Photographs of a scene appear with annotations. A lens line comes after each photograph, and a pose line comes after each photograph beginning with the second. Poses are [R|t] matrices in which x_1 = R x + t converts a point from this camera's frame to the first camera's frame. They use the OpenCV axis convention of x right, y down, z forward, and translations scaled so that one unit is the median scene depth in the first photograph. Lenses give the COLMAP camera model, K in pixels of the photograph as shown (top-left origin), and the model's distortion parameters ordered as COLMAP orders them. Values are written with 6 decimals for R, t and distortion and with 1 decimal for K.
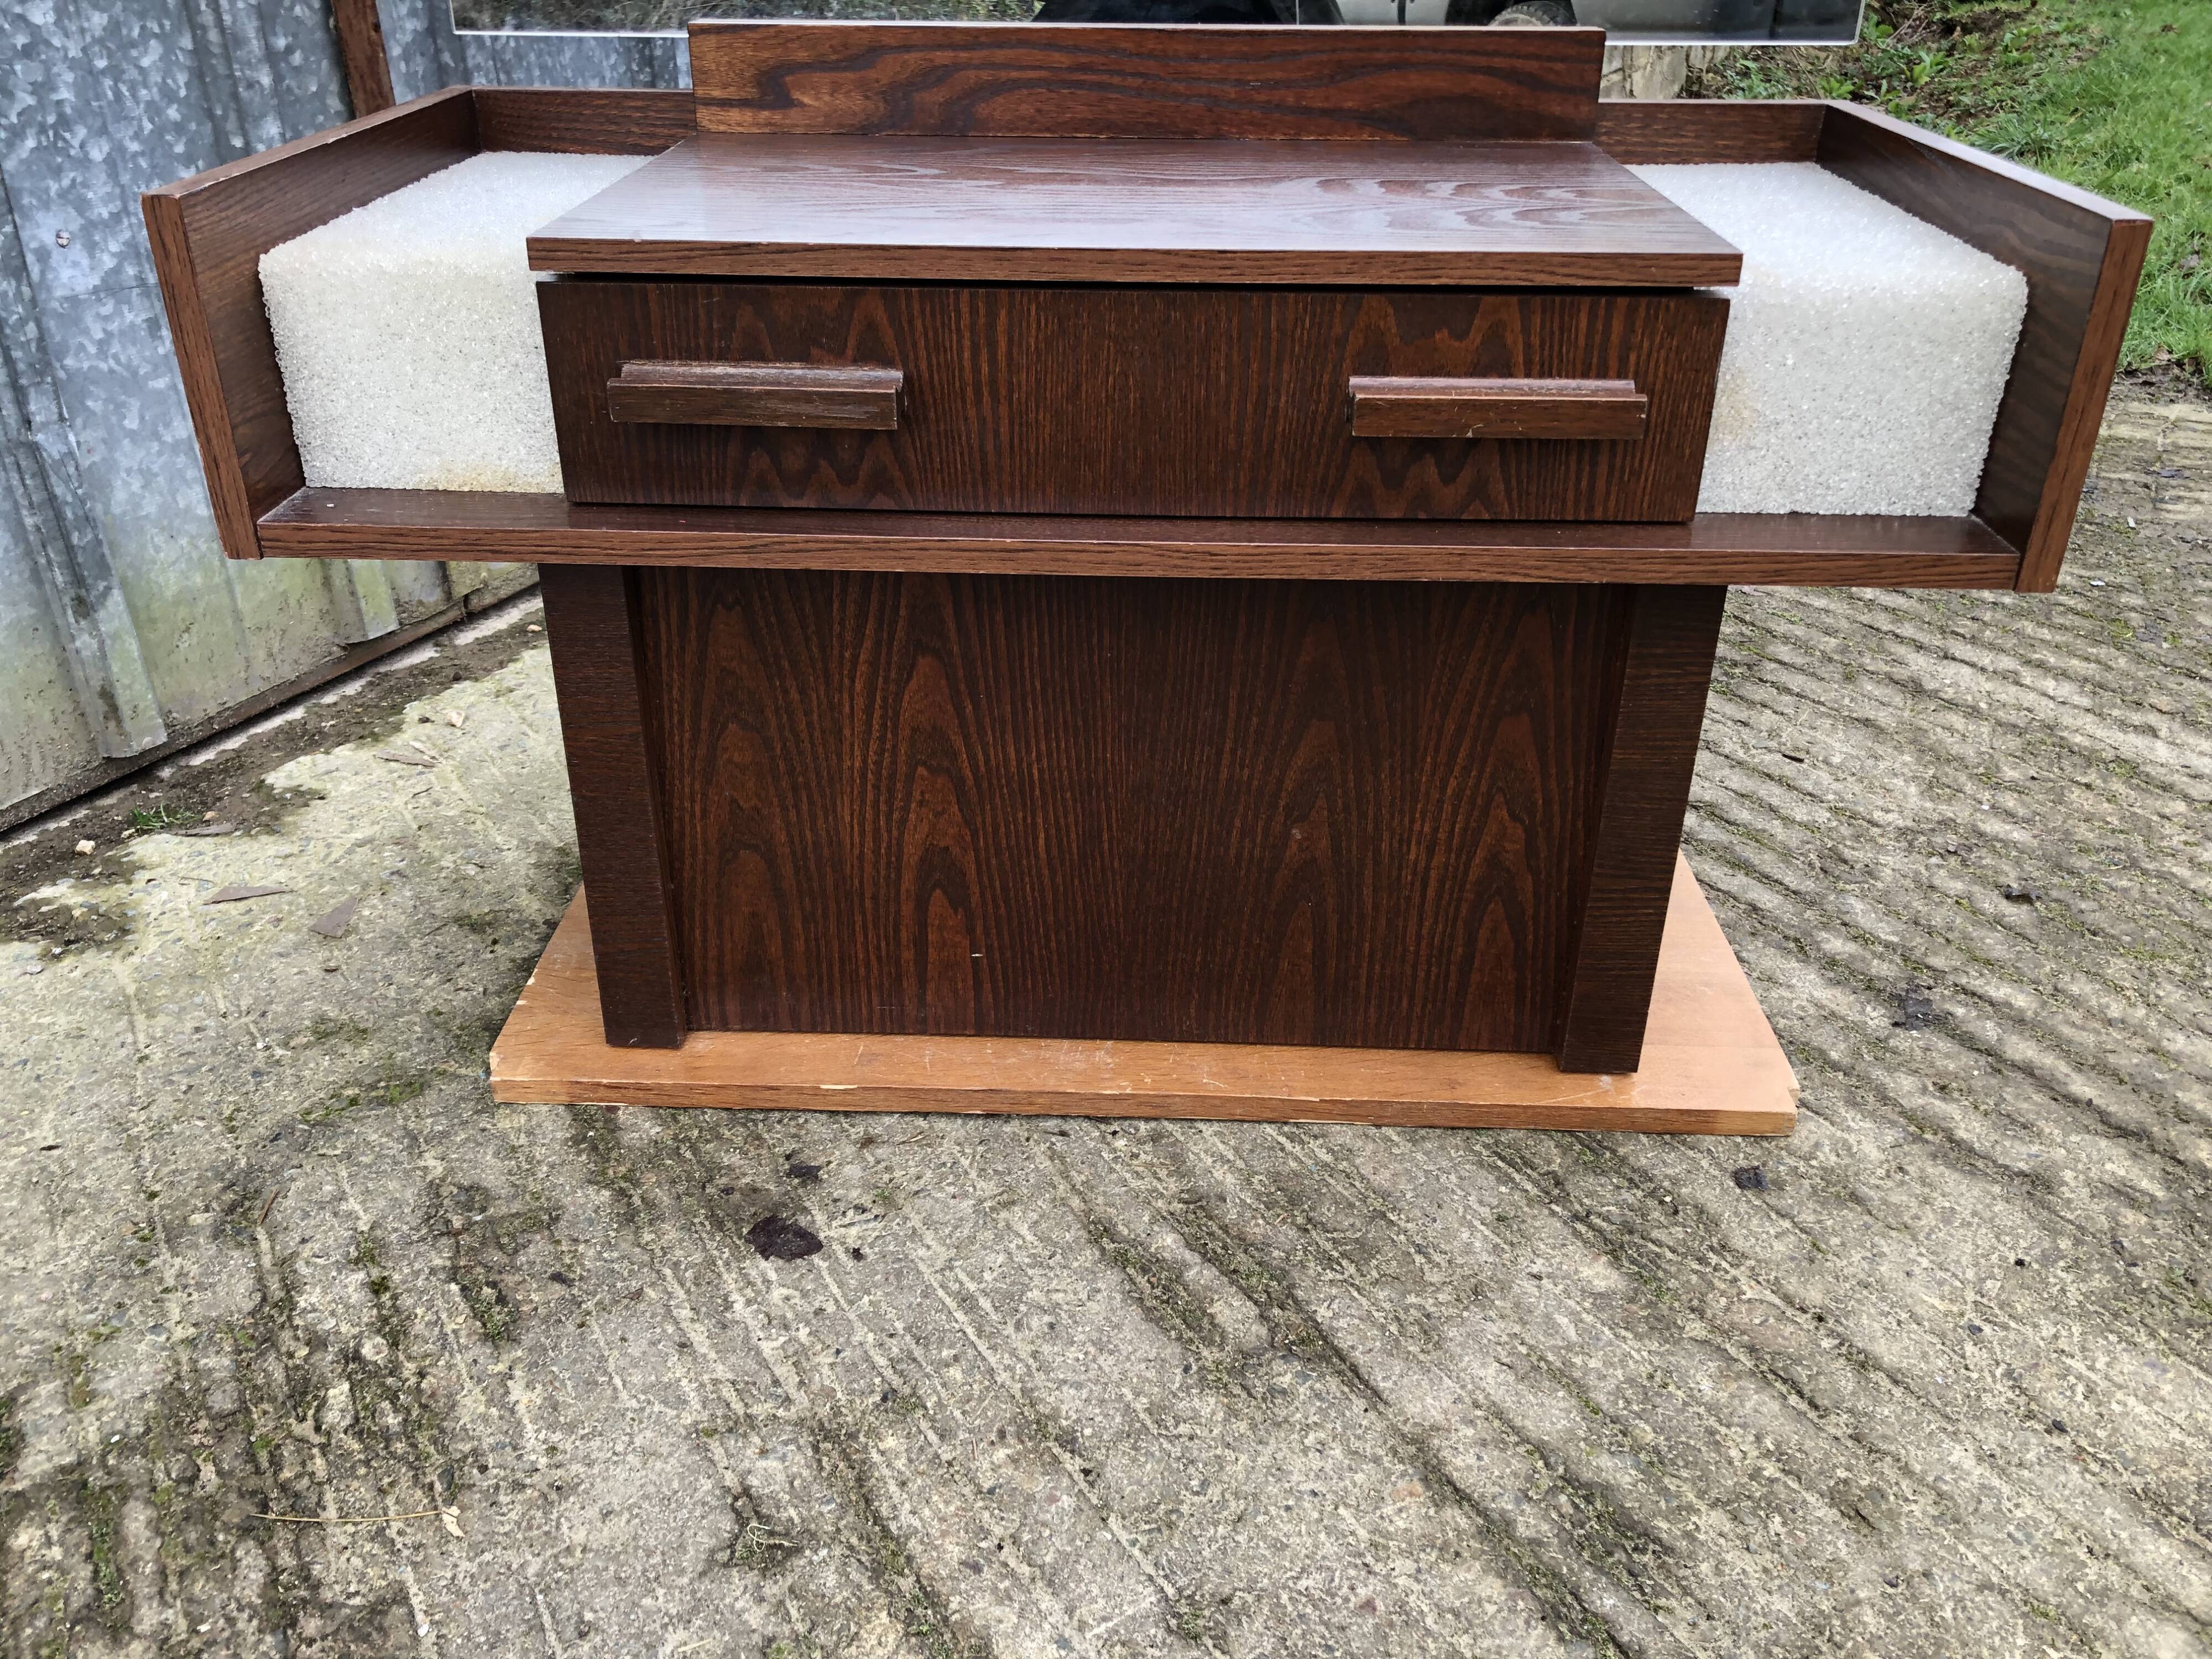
lens RADIAL K [[1835.8, 0, 1097.3], [0, 1835.8, 804.5], [0, 0, 1]] dist [-0.015294, 0.053191]
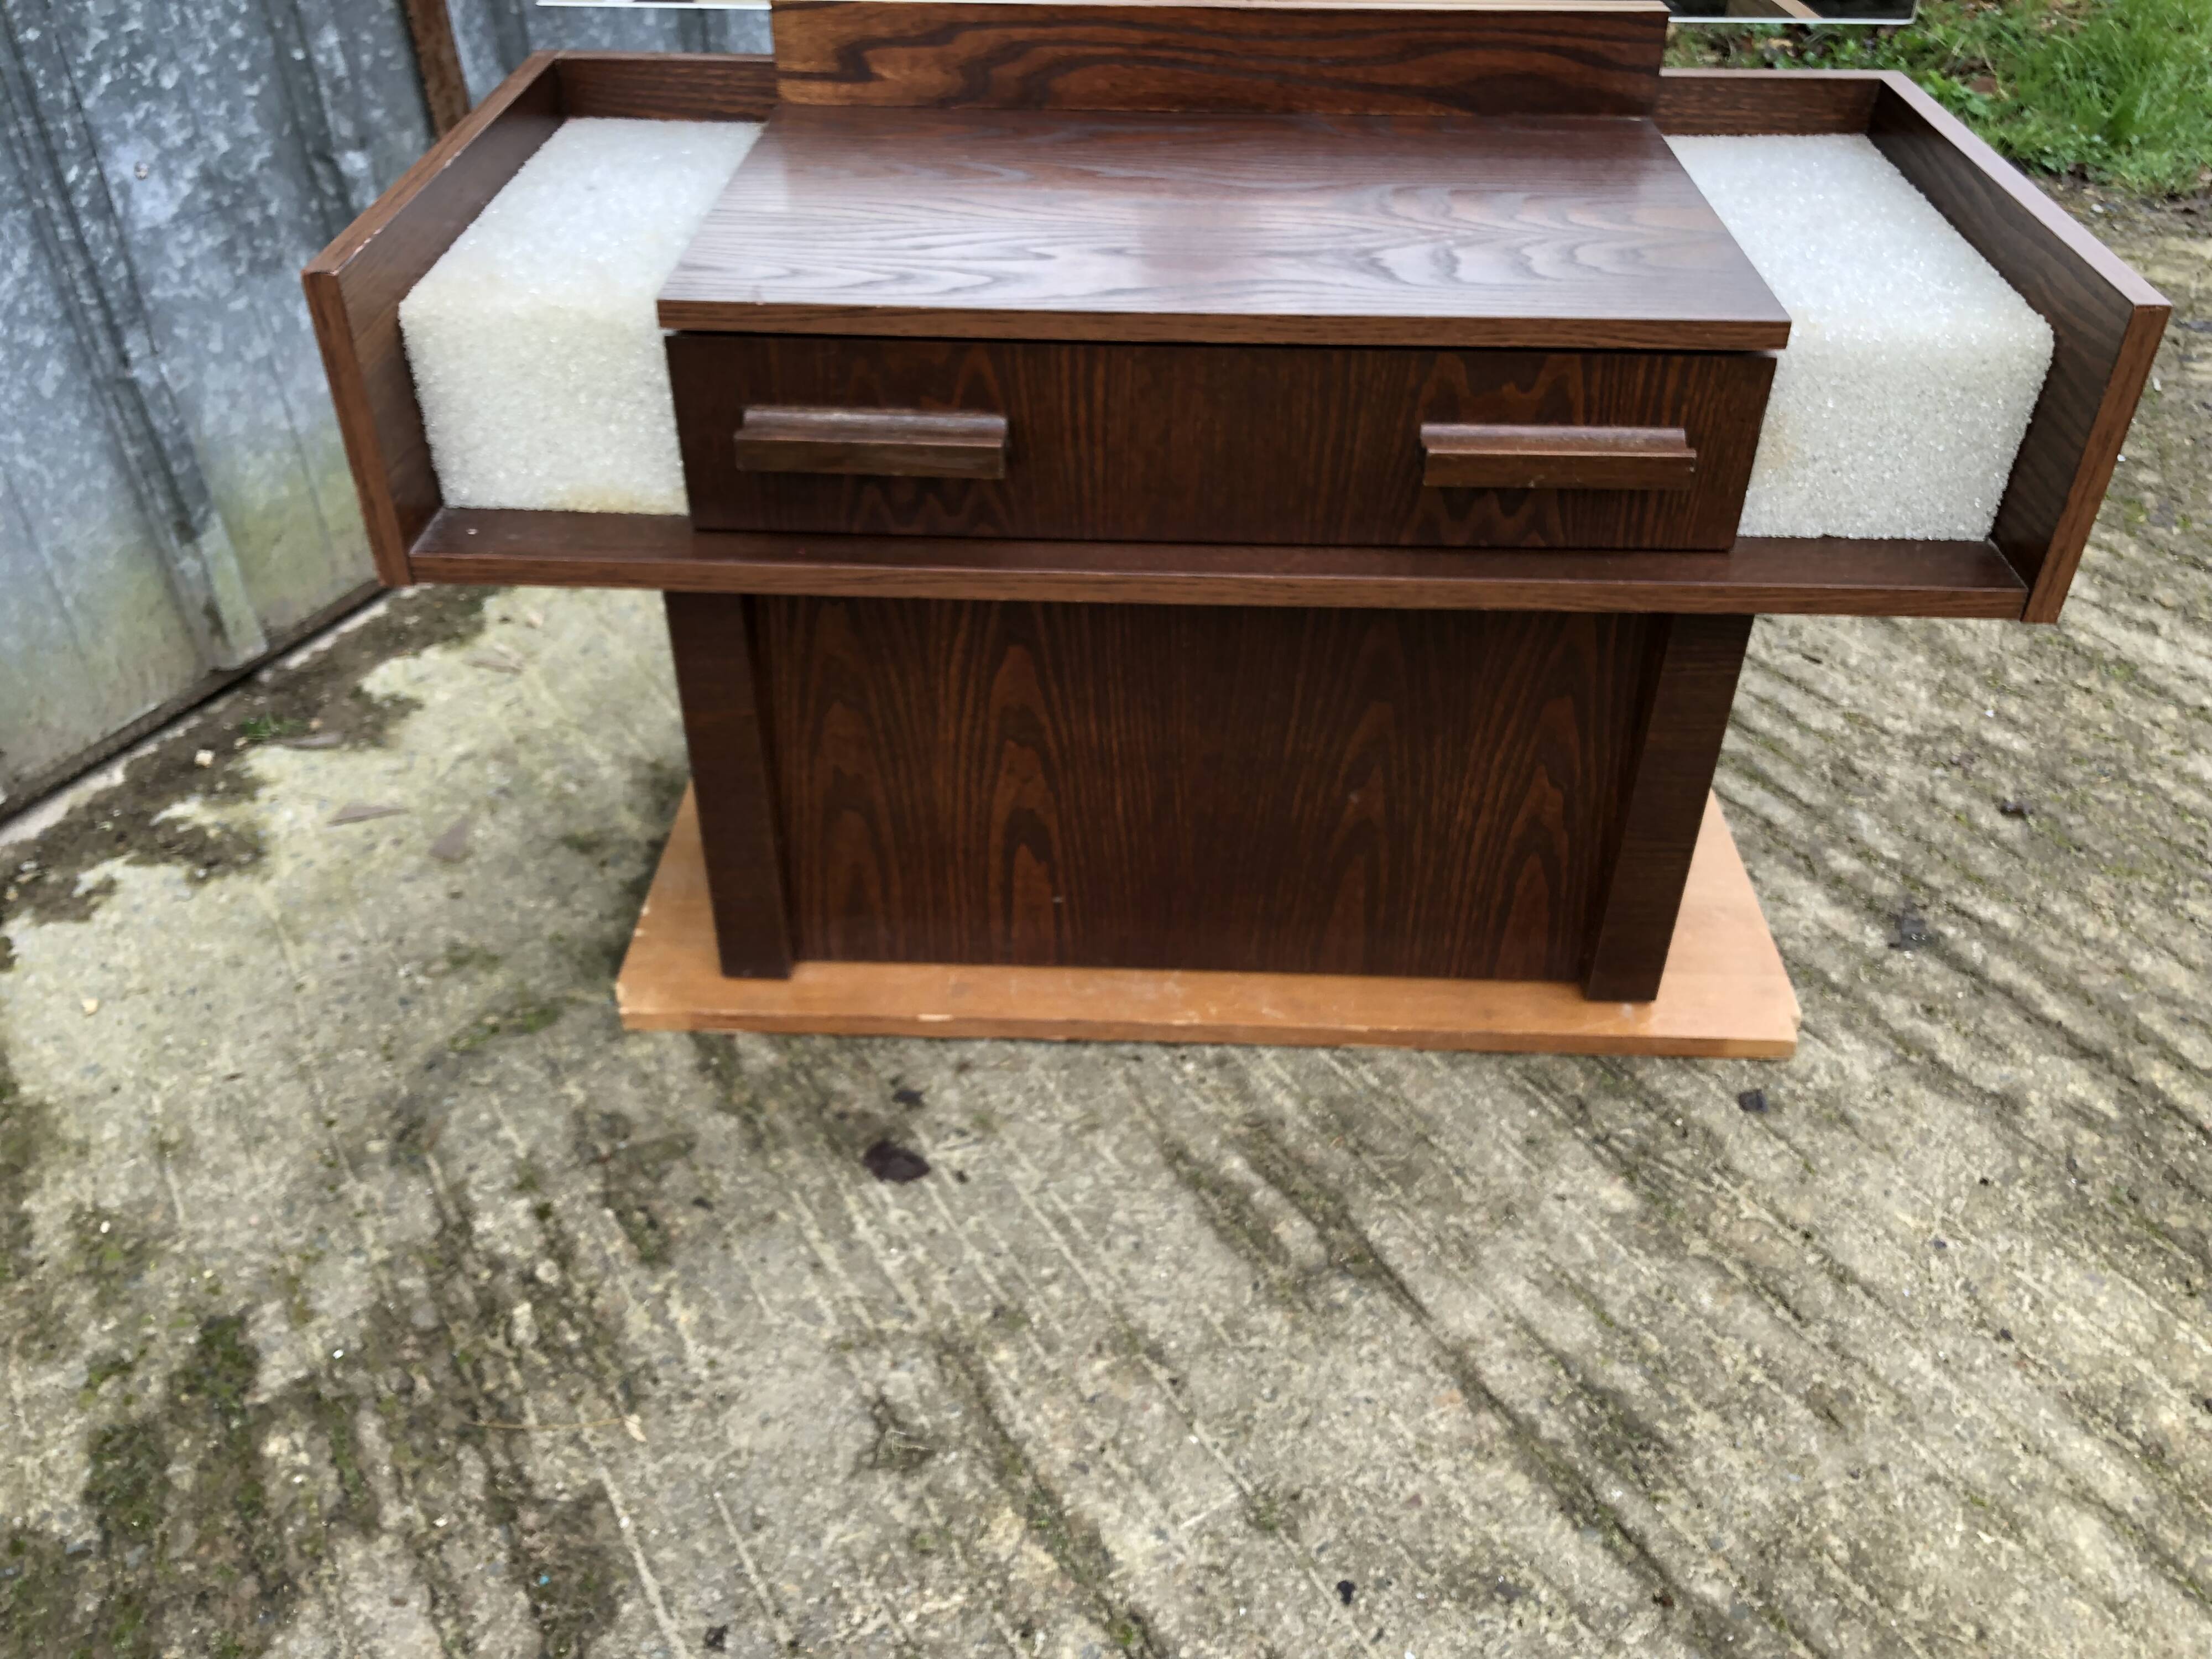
lens RADIAL K [[1846.7, 0, 1112.0], [0, 1846.7, 830.5], [0, 0, 1]] dist [-0.006131, 0.003680]
pose [[0.999984, -0.002228, 0.005209, -0.043389], [0.001391, 0.987833, 0.155514, -0.143017], [-0.005492, -0.155505, 0.987820, -0.091205]]
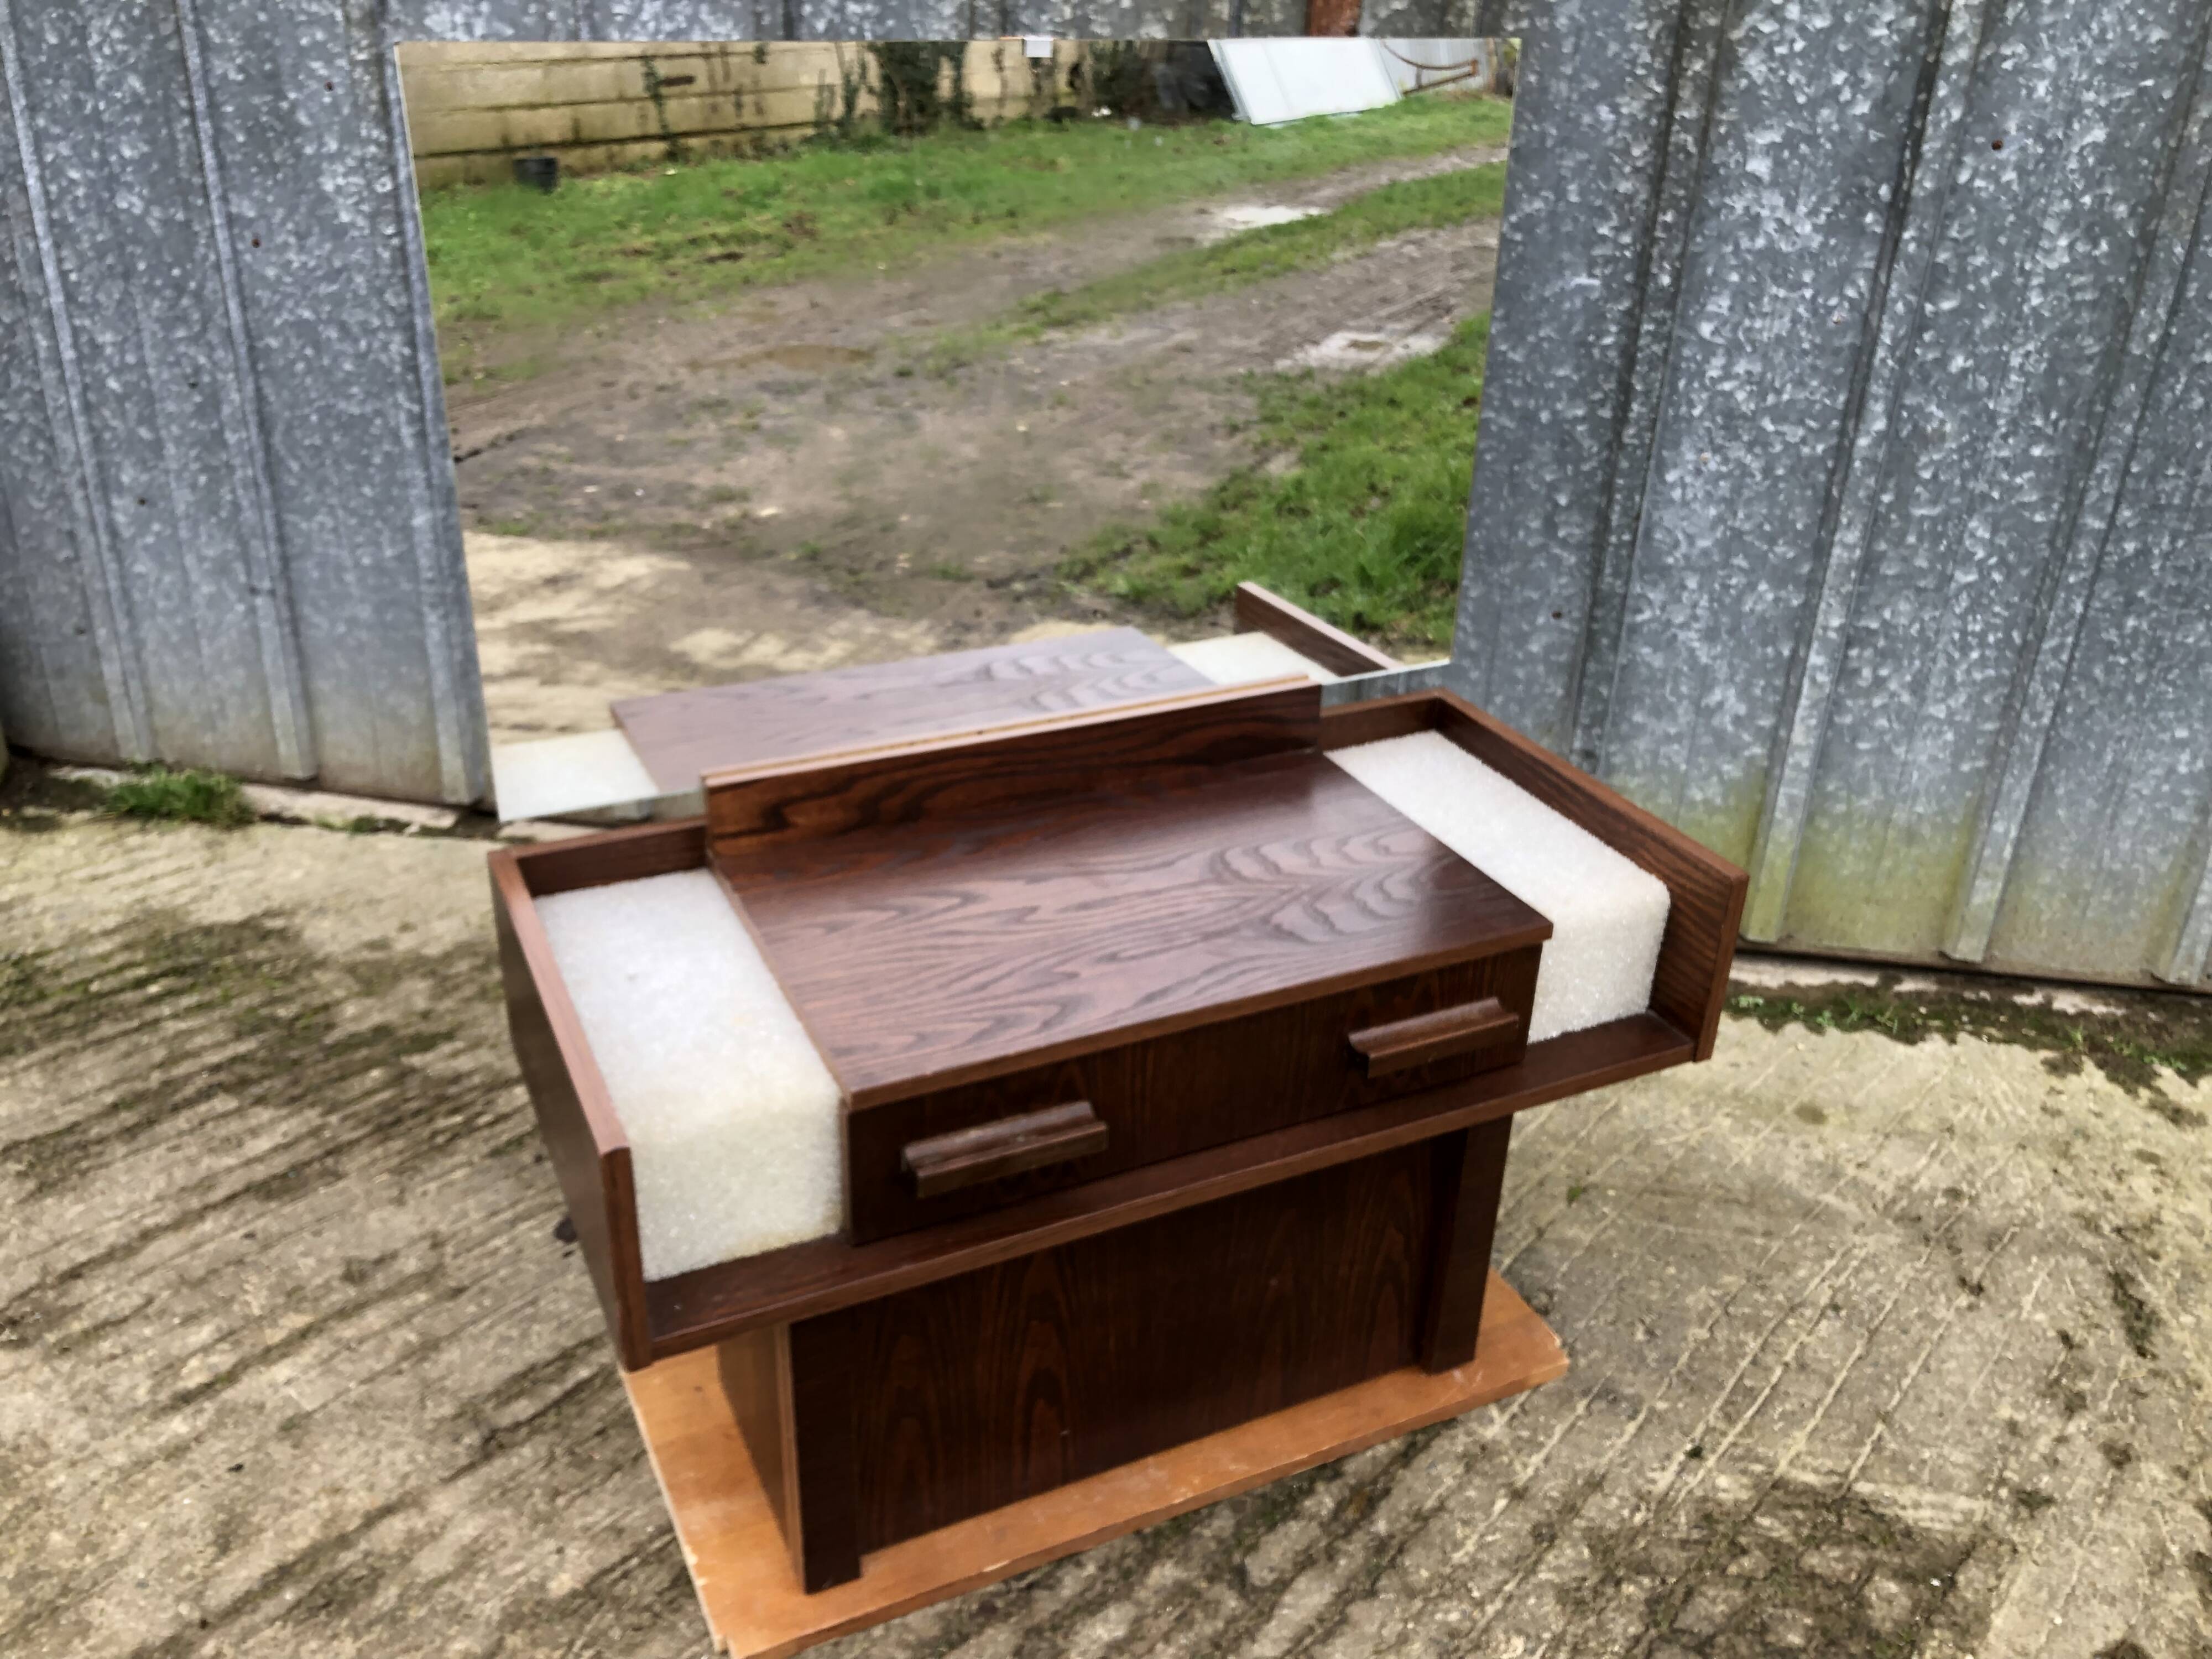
lens RADIAL K [[1840.1, 0, 1090.6], [0, 1840.1, 823.4], [0, 0, 1]] dist [-0.023533, 0.055193]
pose [[0.276355, 0.444957, -0.851846, 1.345762], [-0.476863, 0.833043, 0.280432, -0.847840], [0.834404, 0.328715, 0.442399, 0.495380]]
